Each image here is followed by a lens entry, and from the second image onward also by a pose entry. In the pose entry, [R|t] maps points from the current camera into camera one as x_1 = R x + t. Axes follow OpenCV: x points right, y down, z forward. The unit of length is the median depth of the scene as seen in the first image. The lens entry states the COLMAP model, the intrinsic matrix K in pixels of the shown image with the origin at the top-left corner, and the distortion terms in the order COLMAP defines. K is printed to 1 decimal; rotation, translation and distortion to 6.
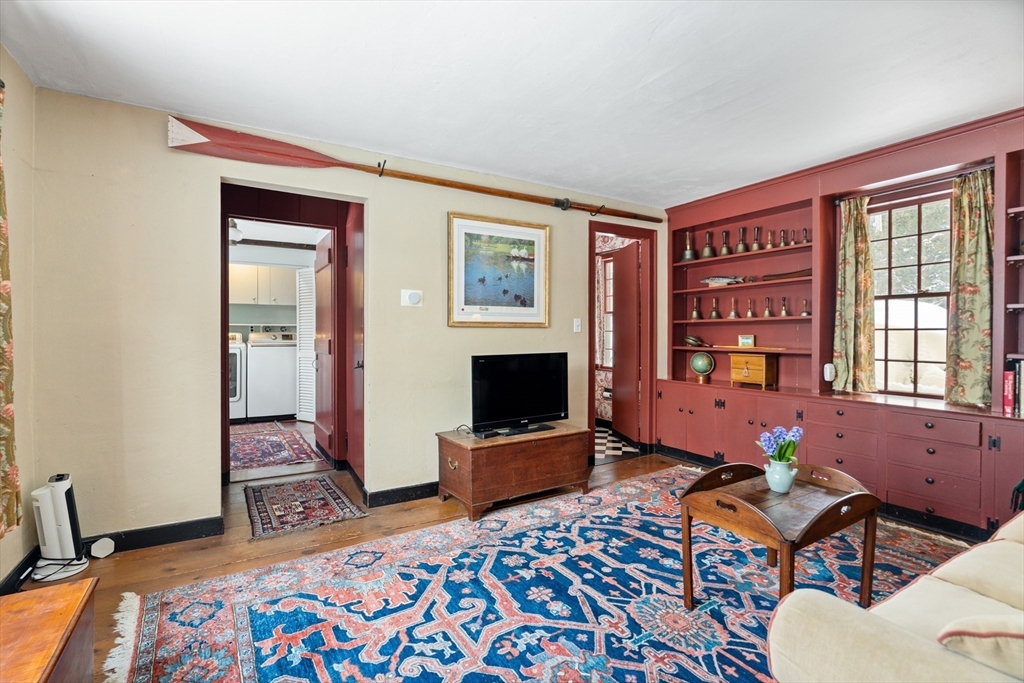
lens RADIAL K [[469.8, 0, 510.7], [0, 469.8, 338.8], [0, 0, 1]] dist [-0.010826, 0.002911]
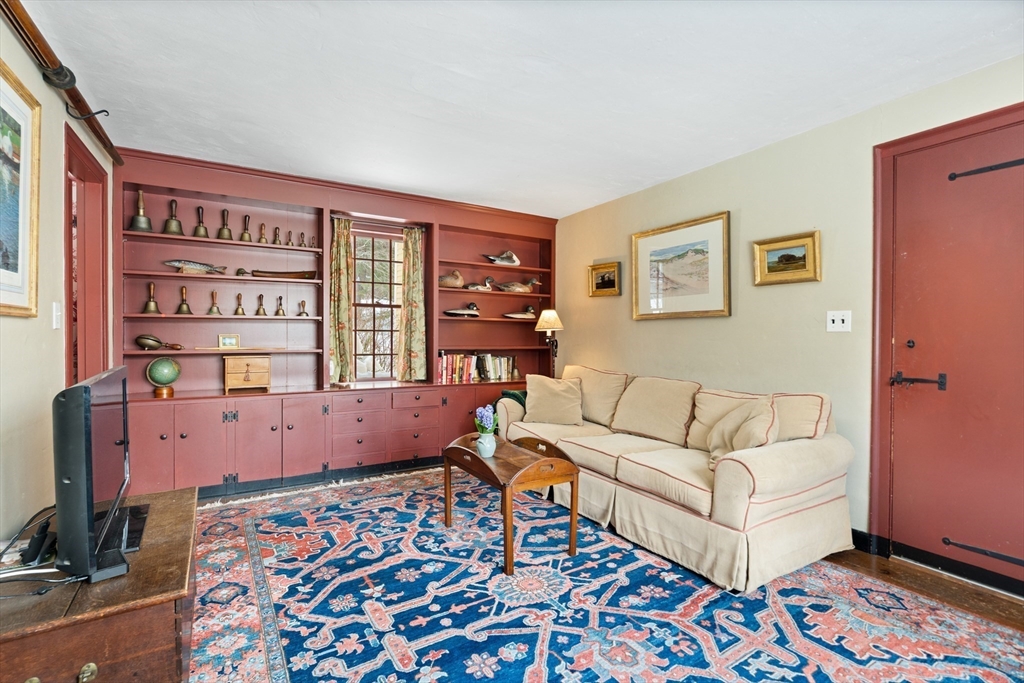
lens RADIAL K [[469.8, 0, 490.9], [0, 469.8, 338.5], [0, 0, 1]] dist [-0.010826, 0.002911]
pose [[0.004317, -0.004953, 0.999978, -0.600806], [0.003999, 0.999980, 0.004935, -0.004213], [-0.999983, 0.003978, 0.004336, 0.822050]]
